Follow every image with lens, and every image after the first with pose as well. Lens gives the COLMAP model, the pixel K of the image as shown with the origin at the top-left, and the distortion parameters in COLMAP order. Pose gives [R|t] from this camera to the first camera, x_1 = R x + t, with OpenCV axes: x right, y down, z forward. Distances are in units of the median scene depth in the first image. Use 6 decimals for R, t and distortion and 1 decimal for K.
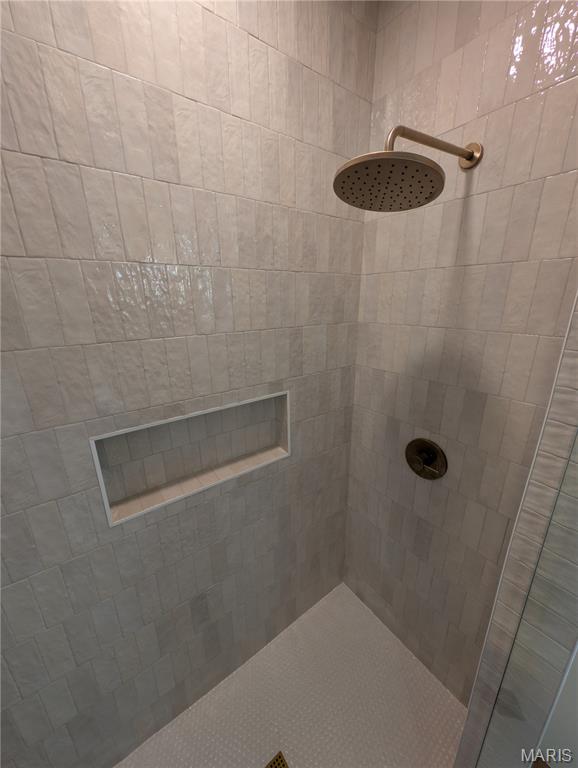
lens RADIAL K [[289.9, 0, 289.0], [0, 289.9, 384.0], [0, 0, 1]] dist [0.000039, -0.000058]
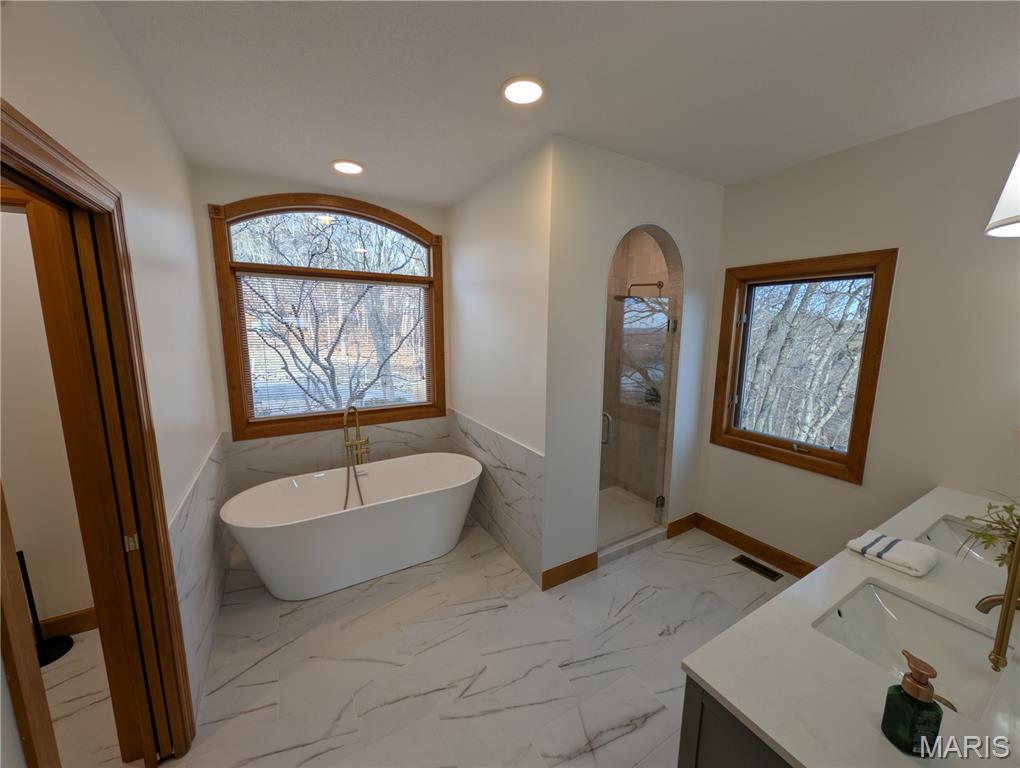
lens RADIAL K [[385.0, 0, 510.0], [0, 385.0, 384.0], [0, 0, 1]] dist [0.000039, -0.000058]
pose [[0.993526, 0.032379, -0.108891, -0.348565], [-0.047388, 0.989268, -0.138212, 0.667371], [0.103248, 0.142477, 0.984398, -2.277022]]
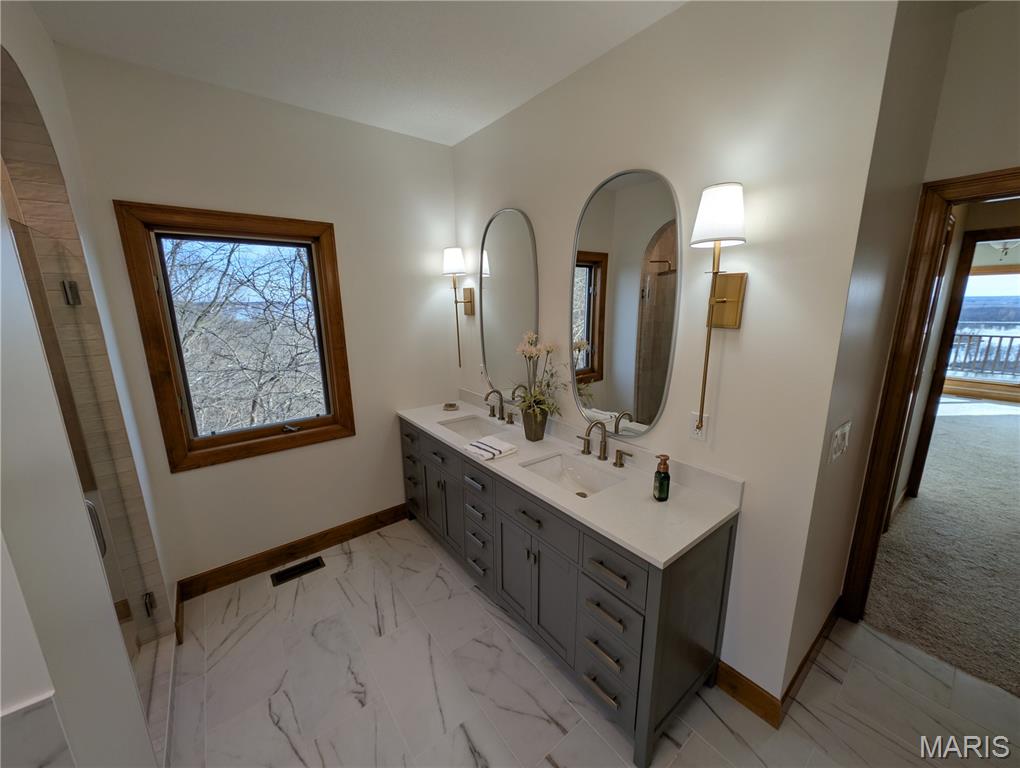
lens RADIAL K [[385.0, 0, 510.0], [0, 385.0, 384.0], [0, 0, 1]] dist [0.000039, -0.000058]
pose [[-0.026257, -0.201522, 0.979132, -0.965837], [0.301105, 0.932387, 0.199975, 0.352160], [-0.953229, 0.300072, 0.036198, -1.061572]]
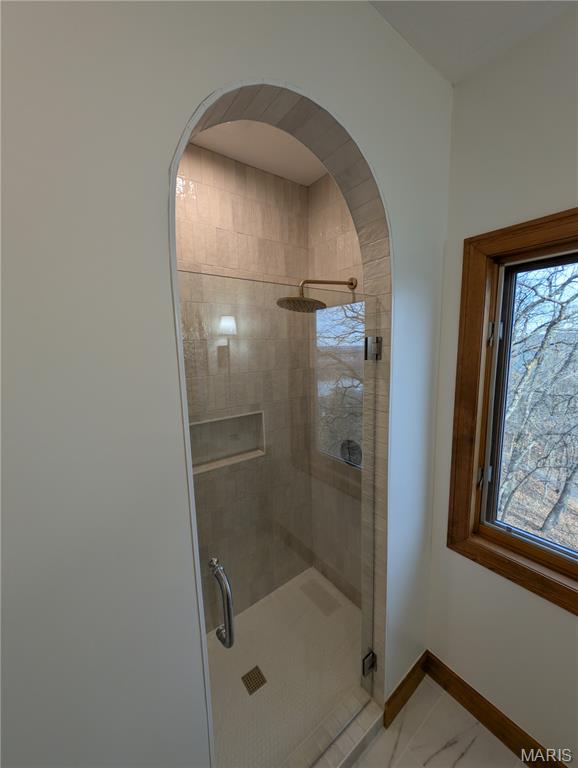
lens RADIAL K [[289.9, 0, 289.0], [0, 289.9, 384.0], [0, 0, 1]] dist [0.000039, -0.000058]
pose [[0.999880, -0.014543, -0.005412, 0.157788], [0.013501, 0.987245, -0.158634, 0.141506], [0.007650, 0.158542, 0.987323, -0.626665]]
